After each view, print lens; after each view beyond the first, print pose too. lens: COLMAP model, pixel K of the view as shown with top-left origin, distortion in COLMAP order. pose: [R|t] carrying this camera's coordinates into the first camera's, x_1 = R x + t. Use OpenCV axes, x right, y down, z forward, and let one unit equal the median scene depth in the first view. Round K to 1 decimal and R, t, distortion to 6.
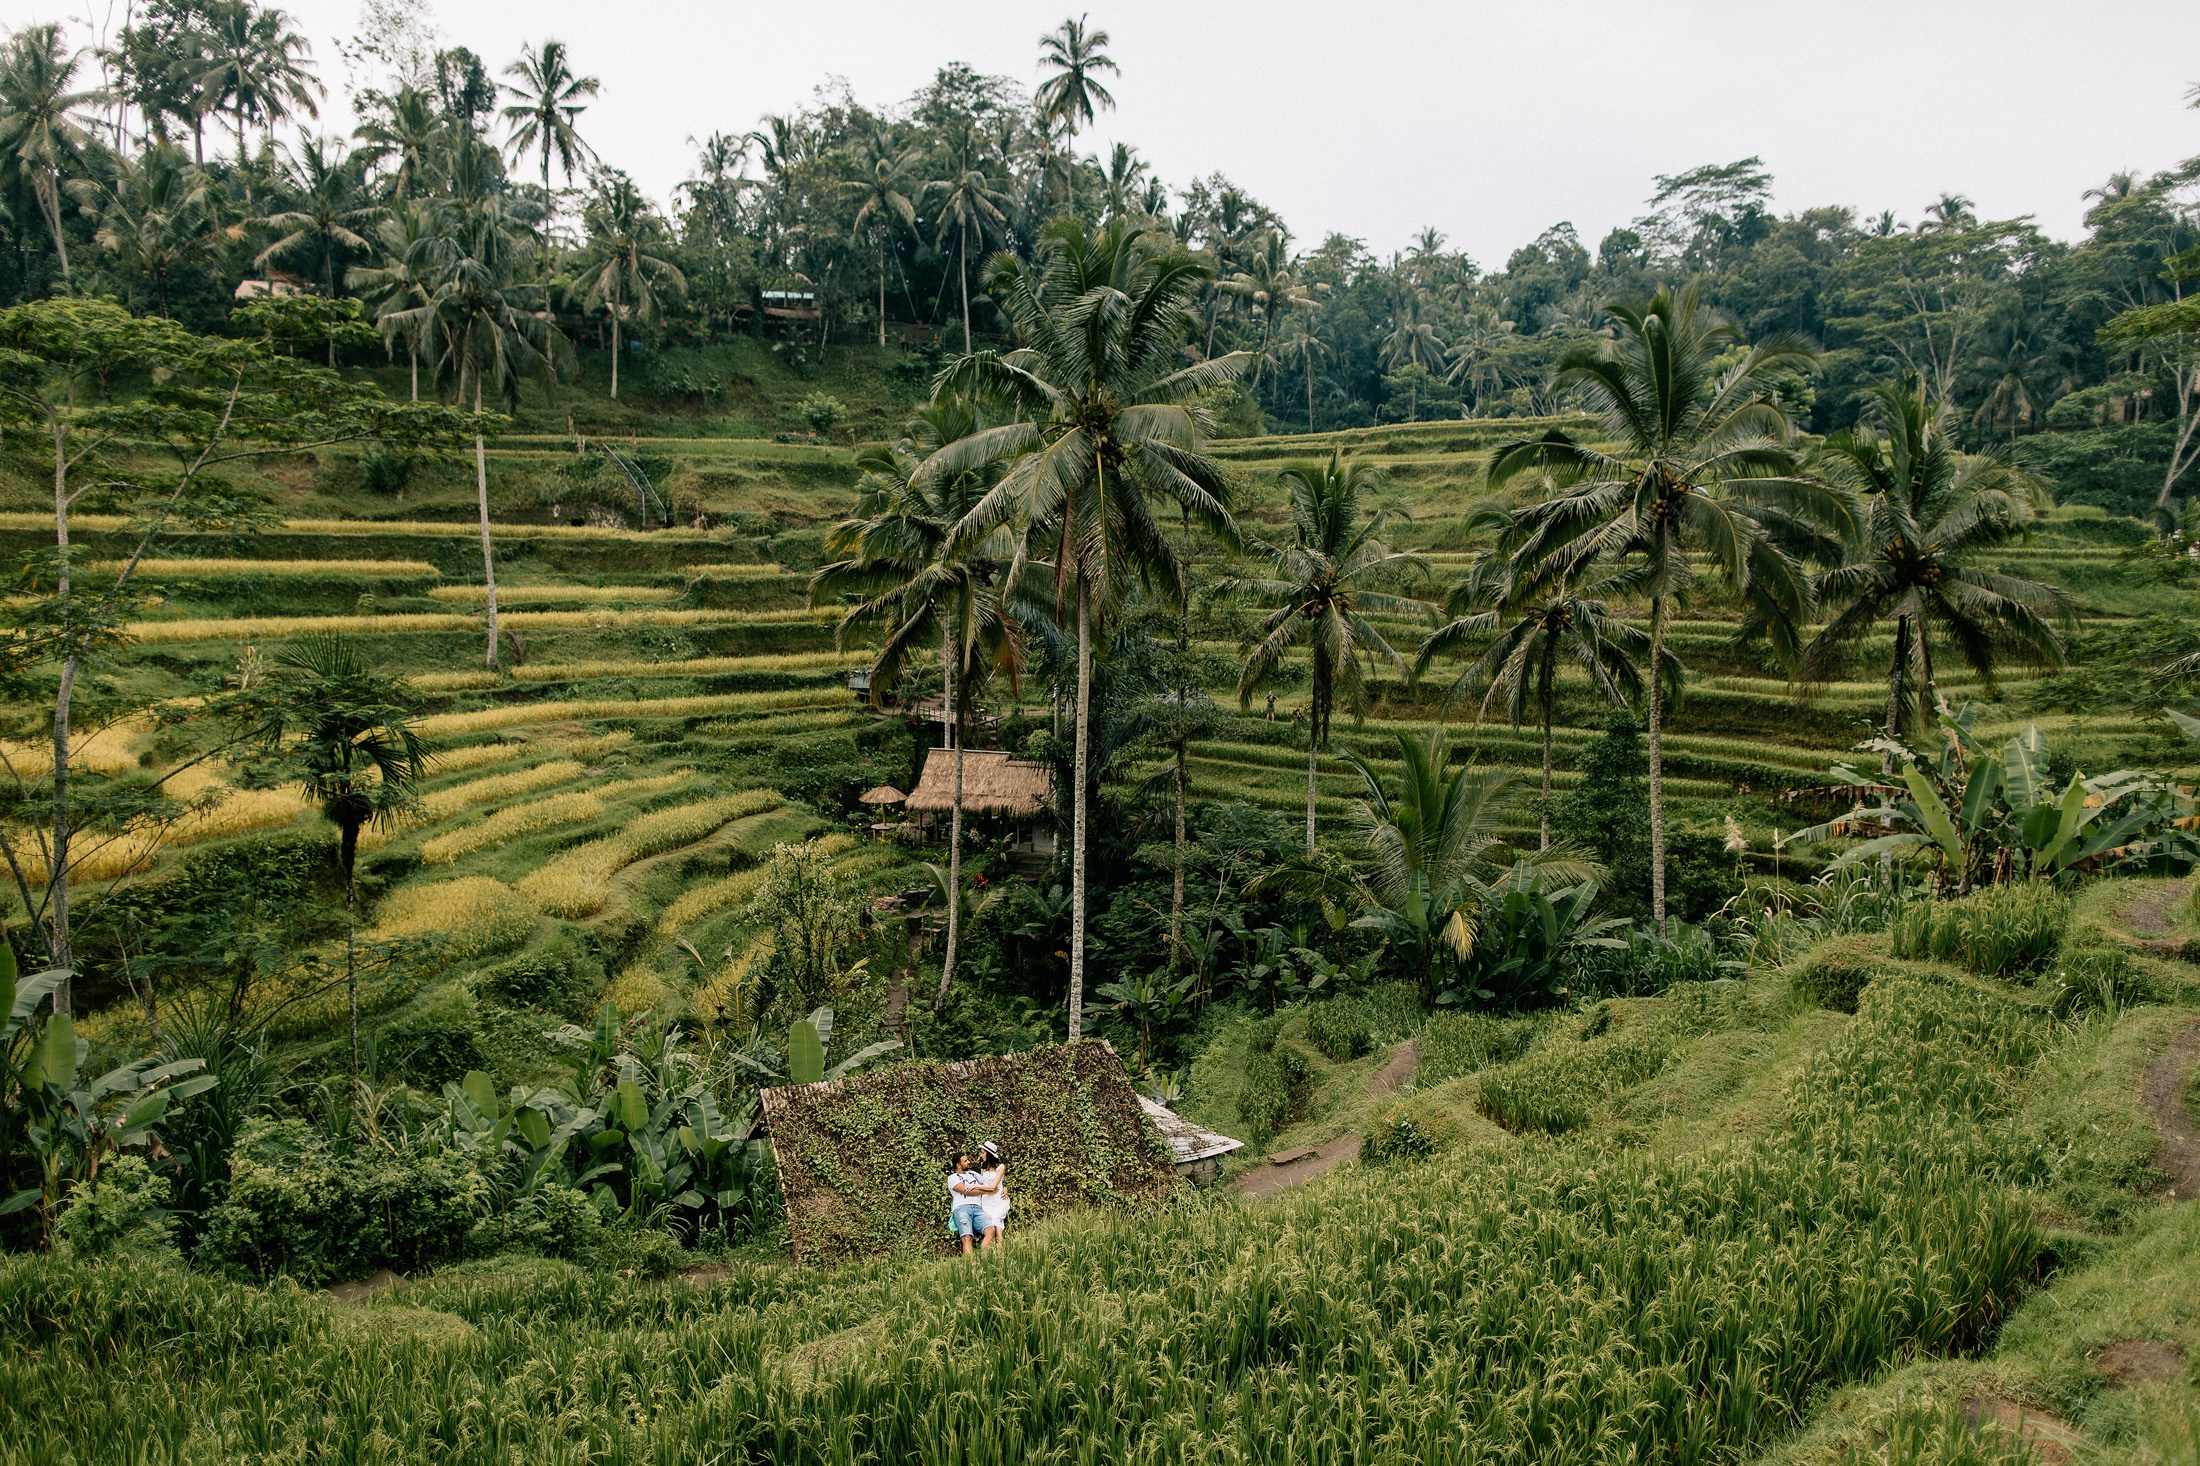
lens RADIAL K [[1481.8, 0, 1095.8], [0, 1481.8, 736.5], [0, 0, 1]] dist [0.014737, -0.006979]
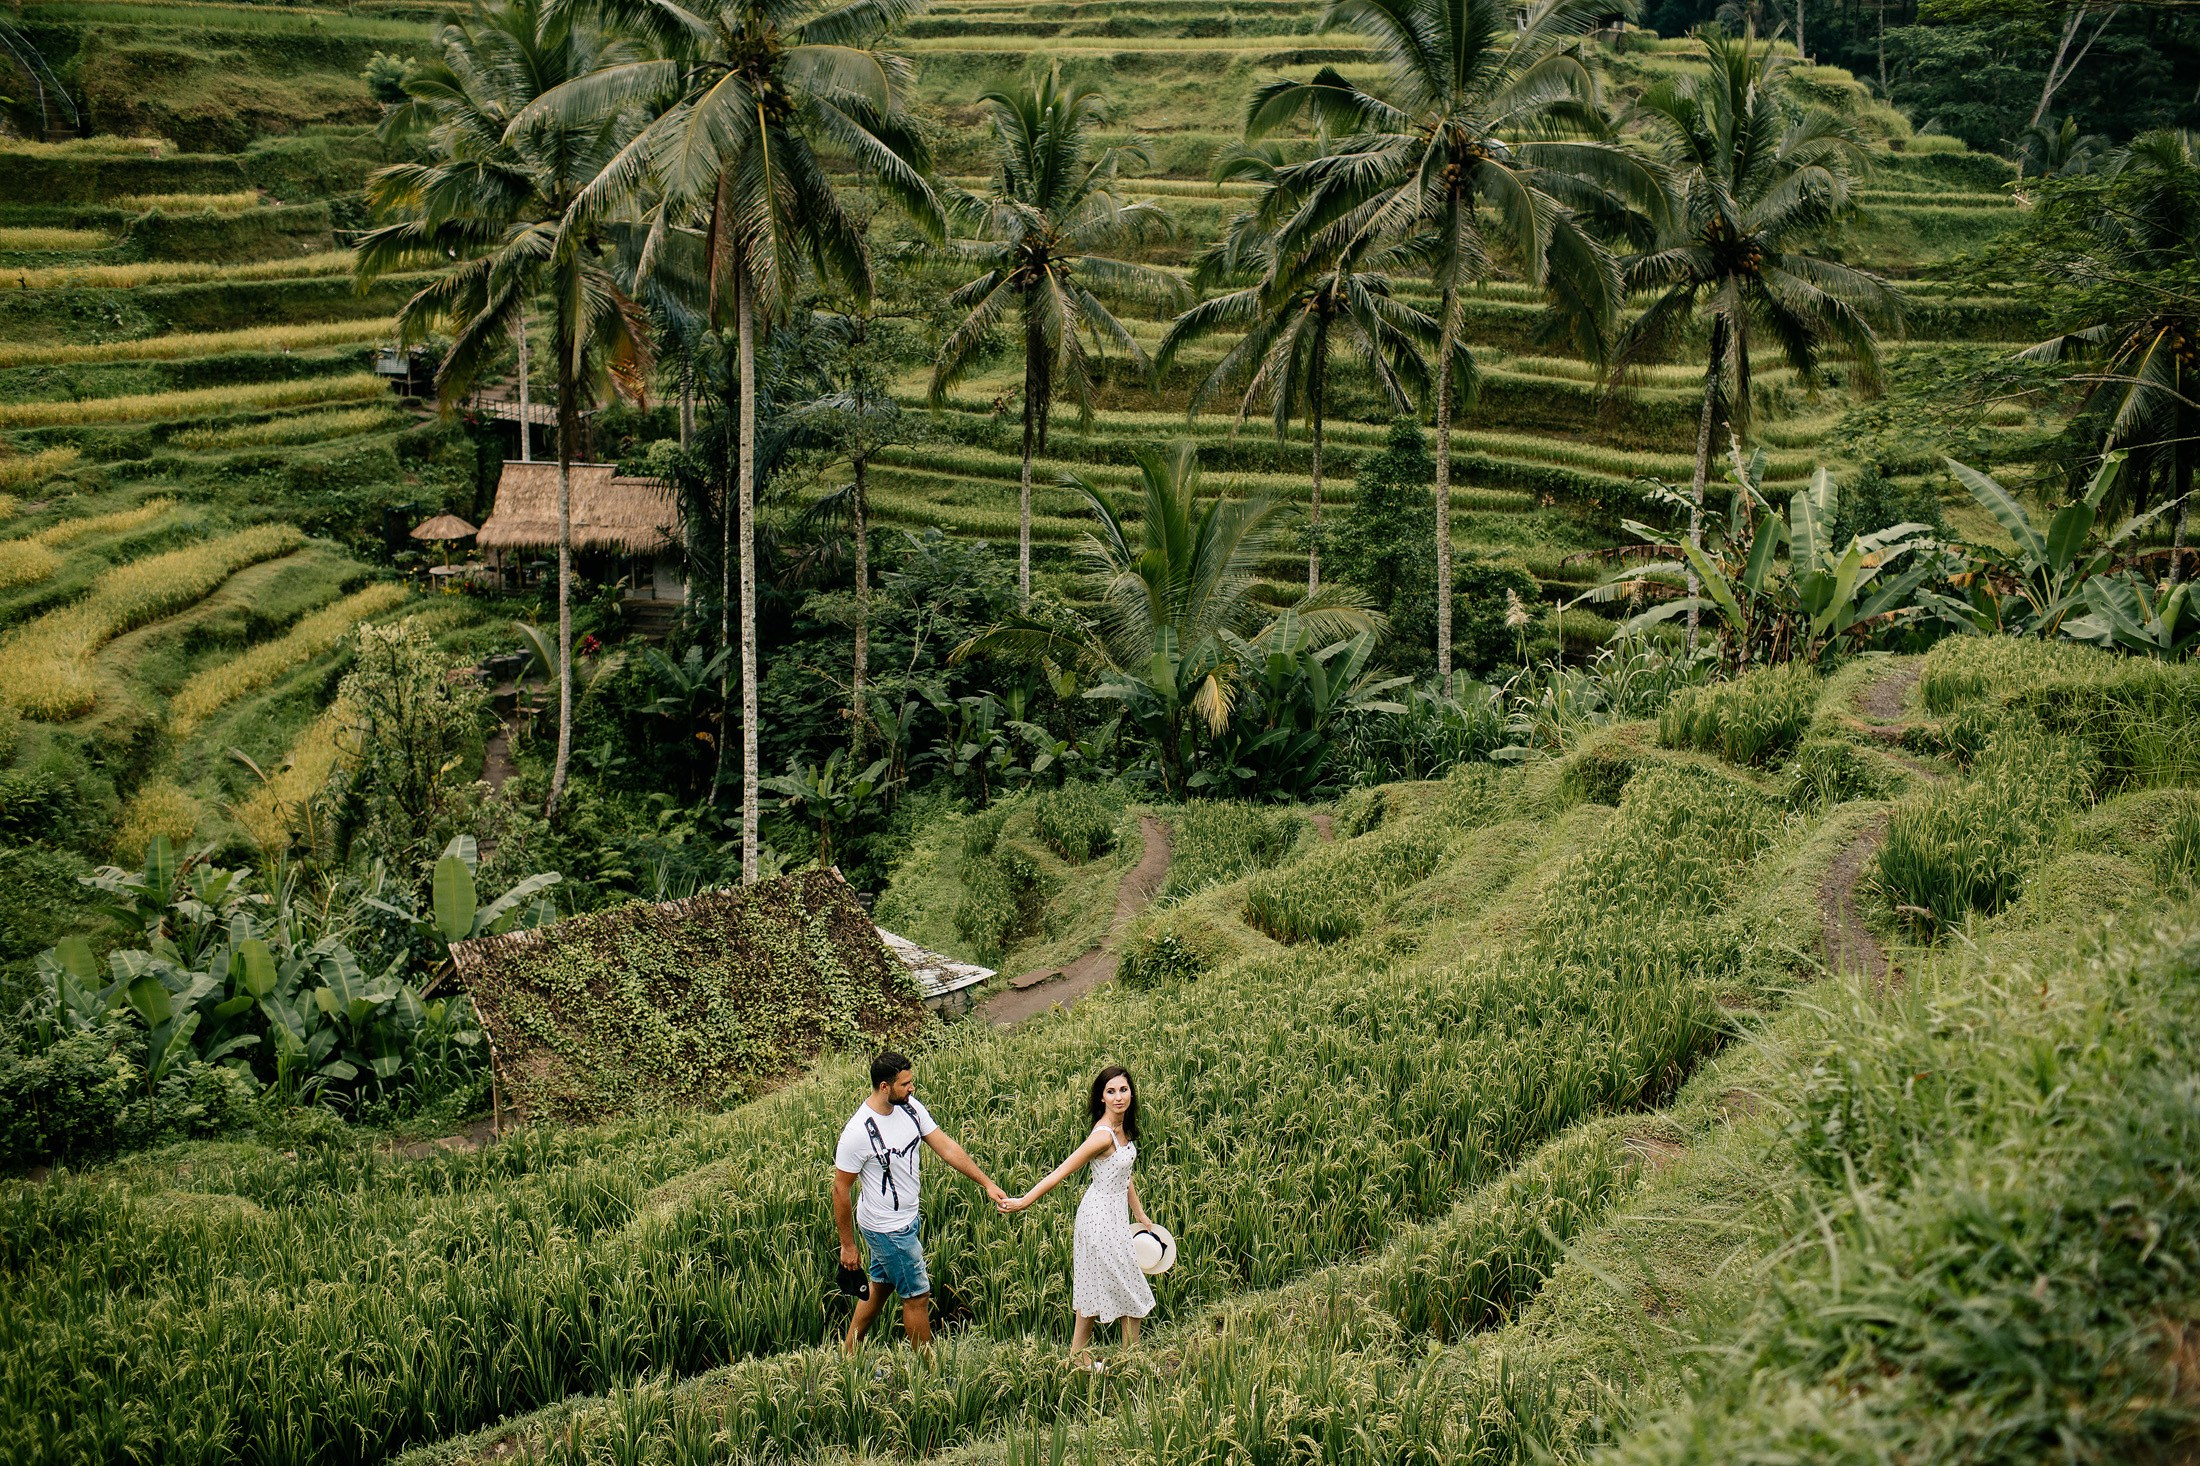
lens RADIAL K [[2096.4, 0, 1099.7], [0, 2096.4, 724.7], [0, 0, 1]] dist [-0.100985, 0.119684]
pose [[0.981078, -0.038485, 0.189750, -0.031407], [0.008039, 0.987298, 0.158676, -0.032177], [-0.193447, -0.154148, 0.968926, -0.094655]]
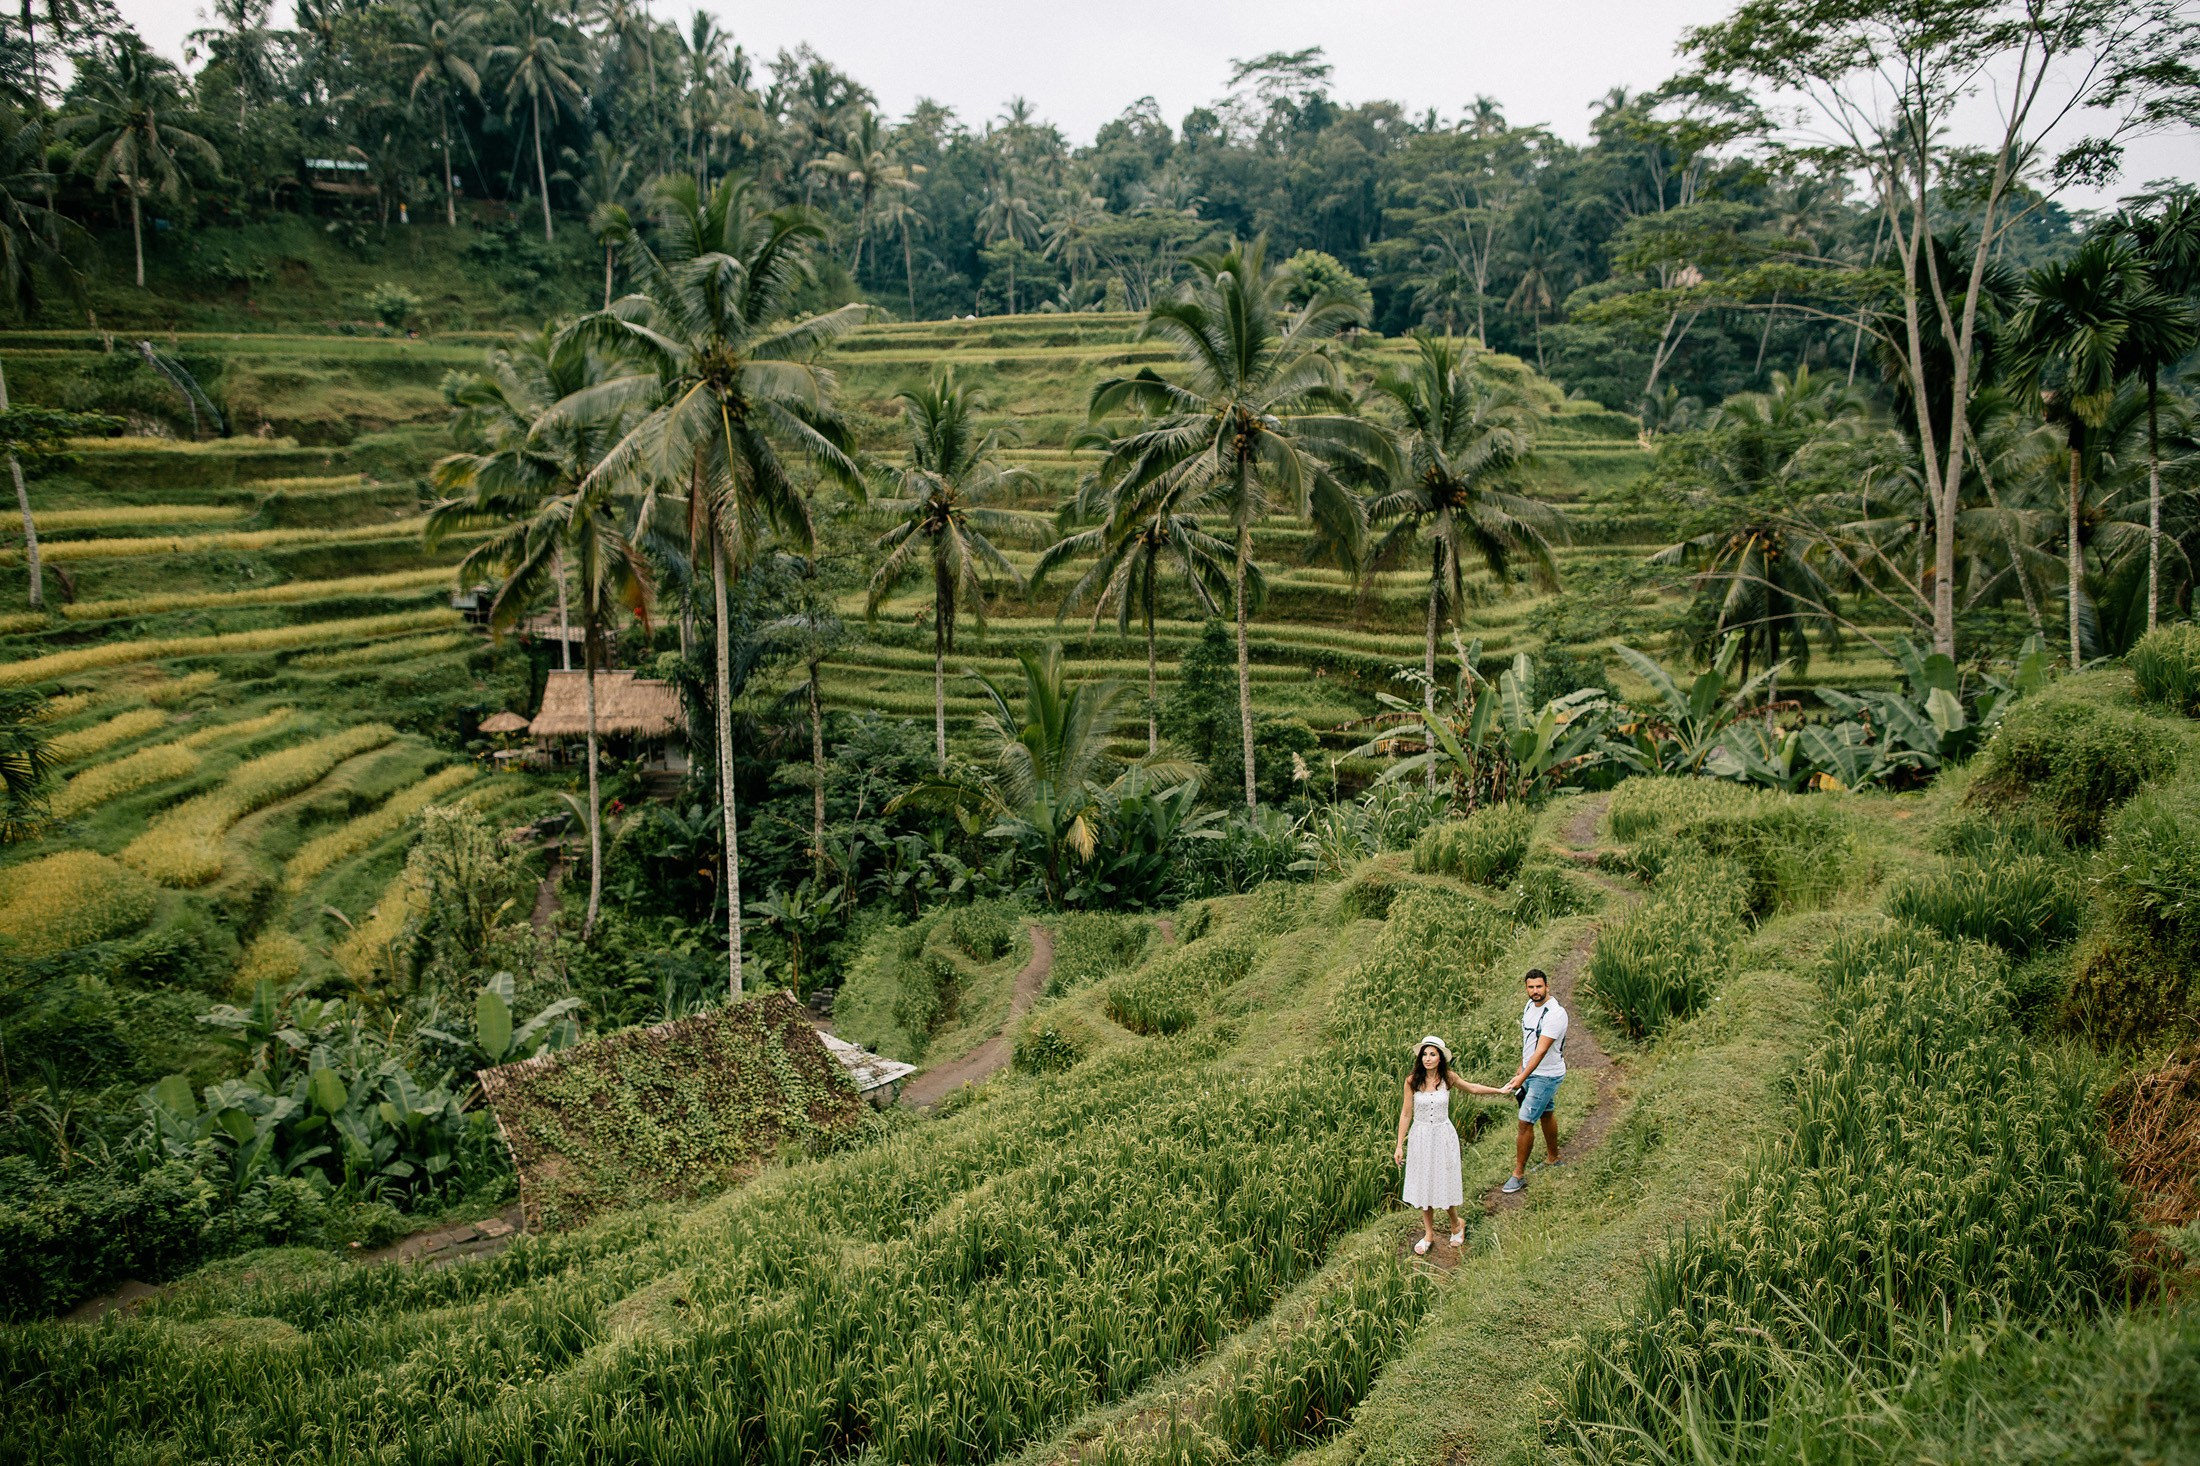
lens RADIAL K [[1502.6, 0, 1096.4], [0, 1502.6, 737.2], [0, 0, 1]] dist [-0.051780, 0.048809]
pose [[0.965900, -0.063654, 0.250968, -0.018104], [0.040476, 0.994513, 0.096464, -0.038932], [-0.255732, -0.083017, 0.963177, -0.063920]]
